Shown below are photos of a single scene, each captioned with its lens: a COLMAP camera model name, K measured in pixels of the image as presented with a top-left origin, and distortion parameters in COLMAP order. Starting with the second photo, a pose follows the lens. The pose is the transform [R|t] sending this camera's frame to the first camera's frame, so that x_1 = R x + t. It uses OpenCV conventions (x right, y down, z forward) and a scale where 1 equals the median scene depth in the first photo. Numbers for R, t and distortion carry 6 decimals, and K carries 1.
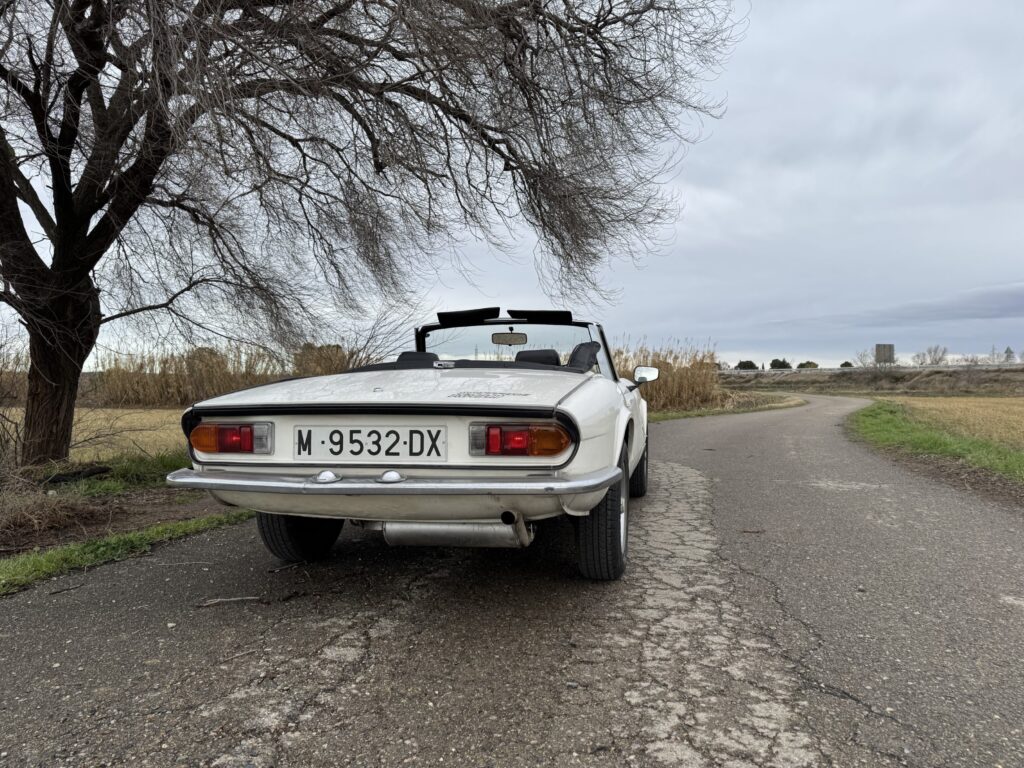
lens RADIAL K [[723.3, 0, 514.1], [0, 723.3, 378.1], [0, 0, 1]] dist [0.038926, -0.047237]
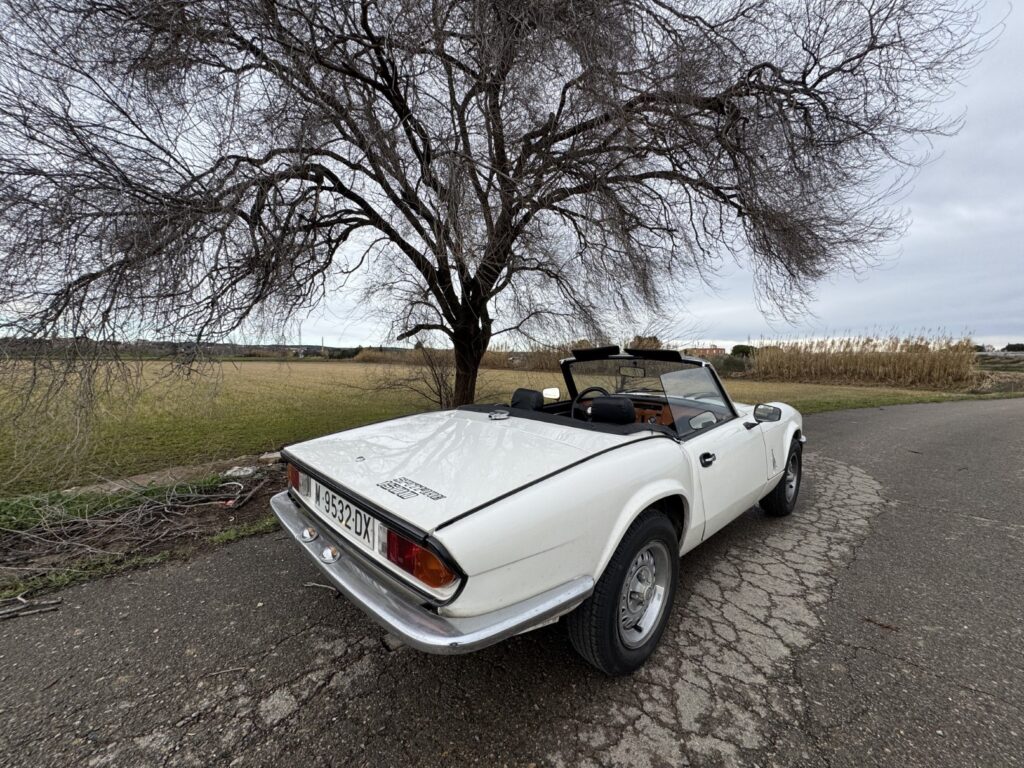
lens RADIAL K [[409.7, 0, 511.6], [0, 409.7, 383.6], [0, 0, 1]] dist [-0.006872, 0.000778]
pose [[0.835559, 0.044625, -0.547585, 0.051998], [-0.007076, 0.997487, 0.070492, -0.021989], [0.549355, -0.055025, 0.833776, 0.094158]]
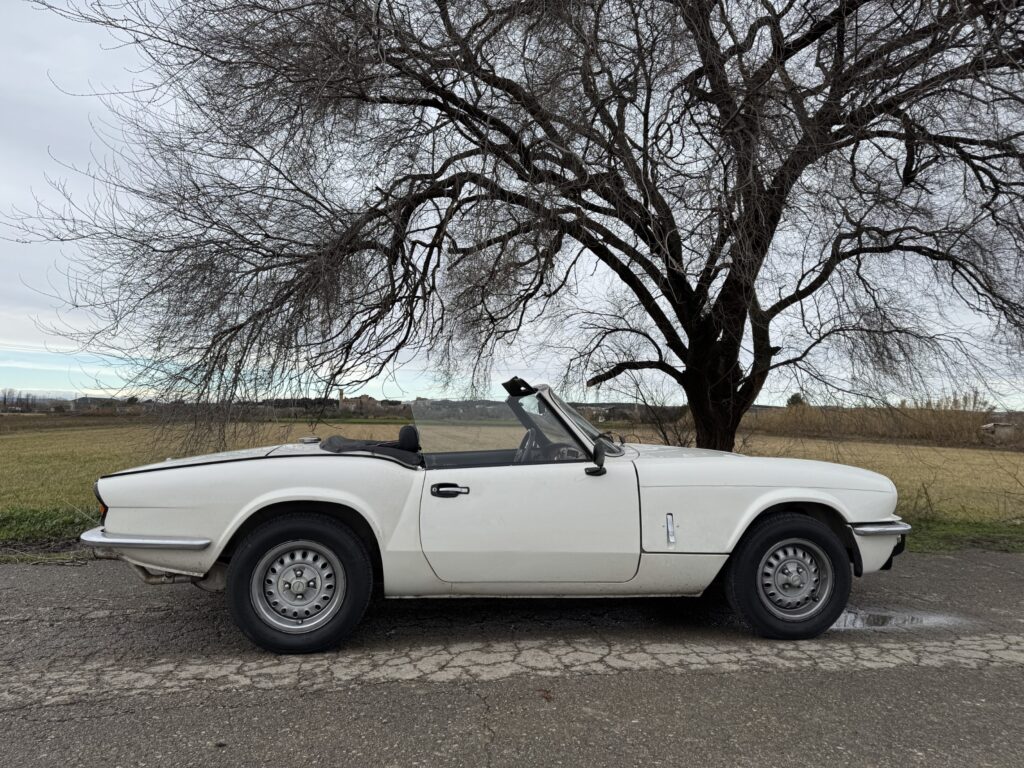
lens RADIAL K [[723.3, 0, 506.6], [0, 723.3, 390.3], [0, 0, 1]] dist [0.038926, -0.047237]
pose [[0.360629, -0.029933, -0.932229, 0.228993], [-0.006710, 0.999376, -0.034685, -0.012270], [0.932685, 0.018764, 0.360203, 0.169287]]
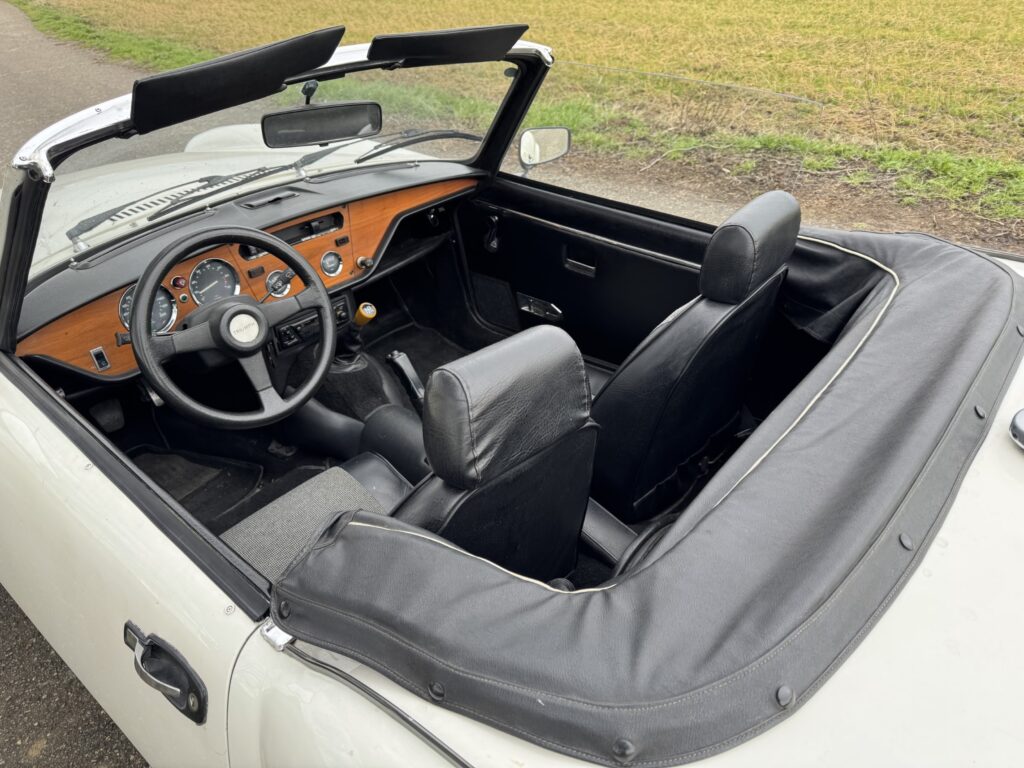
lens RADIAL K [[723.3, 0, 534.6], [0, 723.3, 380.6], [0, 0, 1]] dist [0.038926, -0.047237]
pose [[0.437219, -0.478944, 0.761218, -0.071181], [0.021118, 0.851638, 0.523705, -0.033680], [-0.899107, -0.212899, 0.382467, 0.209726]]
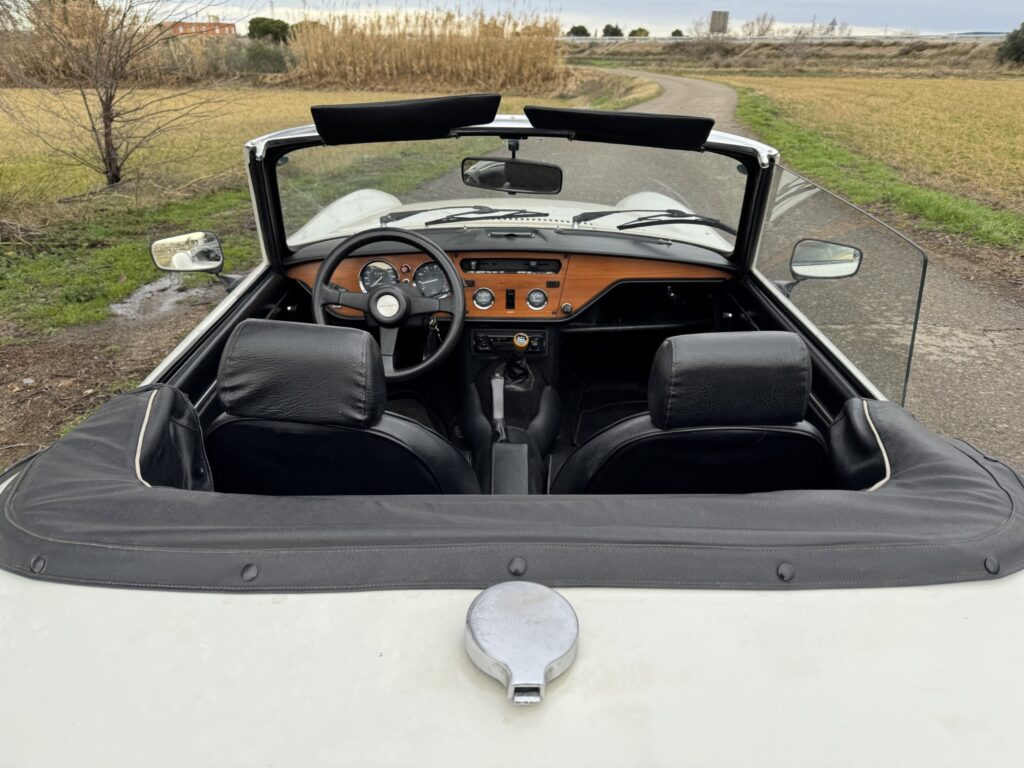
lens RADIAL K [[723.3, 0, 522.0], [0, 723.3, 388.0], [0, 0, 1]] dist [0.038926, -0.047237]
pose [[0.970949, -0.086640, 0.223049, -0.026118], [-0.017233, 0.904408, 0.426320, -0.031676], [-0.238664, -0.417779, 0.876641, 0.168145]]
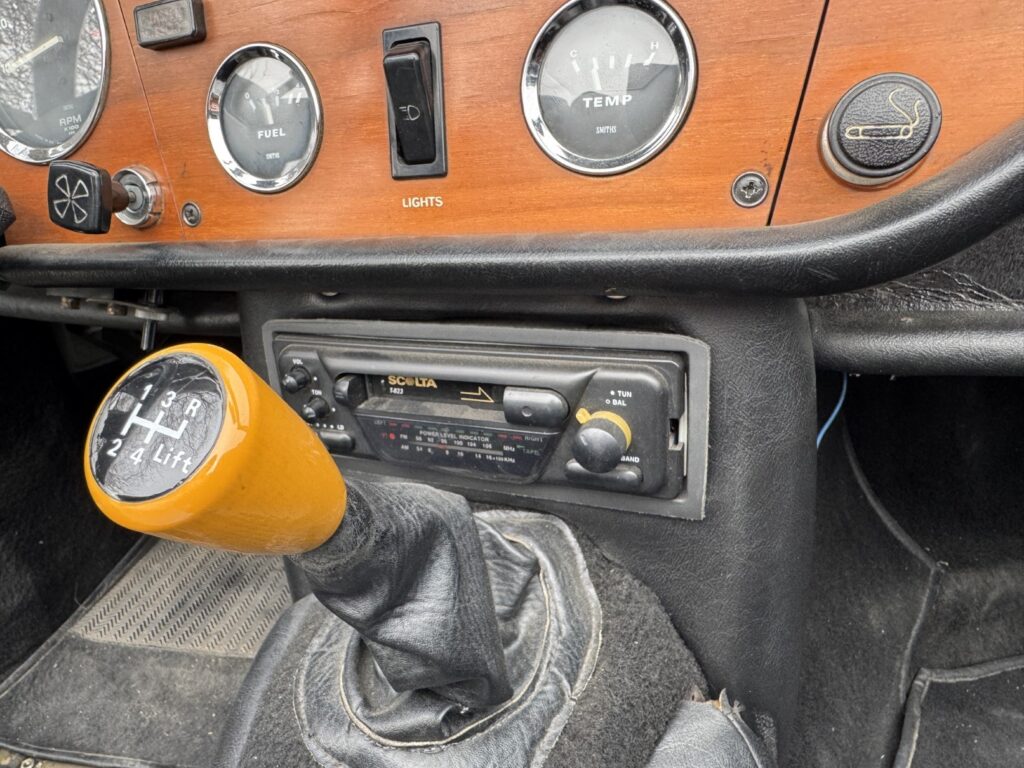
lens RADIAL K [[723.3, 0, 516.1], [0, 723.3, 377.8], [0, 0, 1]] dist [0.038926, -0.047237]
pose [[0.978936, -0.029237, -0.202063, 0.006104], [0.099674, 0.932177, 0.348012, 0.007055], [0.178184, -0.360821, 0.915455, 0.264143]]
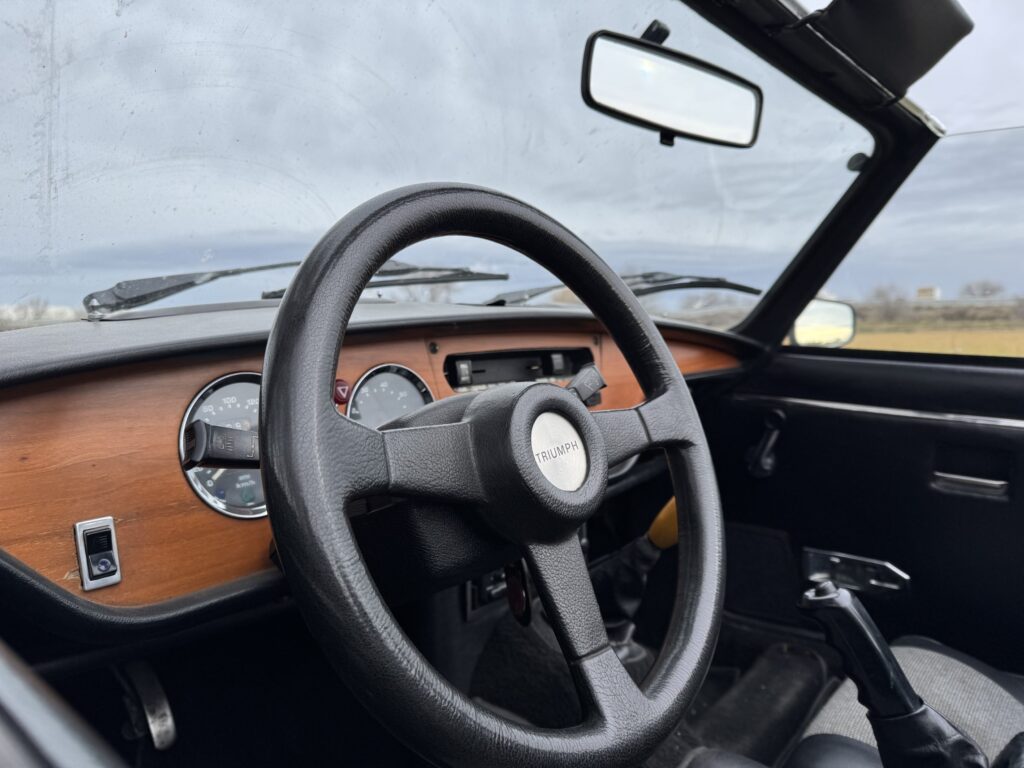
lens RADIAL K [[723.3, 0, 519.3], [0, 723.3, 377.4], [0, 0, 1]] dist [0.038926, -0.047237]
pose [[0.441030, -0.062129, 0.895339, -0.045545], [0.006661, 0.997800, 0.065958, -0.001355], [-0.897467, -0.023125, 0.440474, 0.260563]]
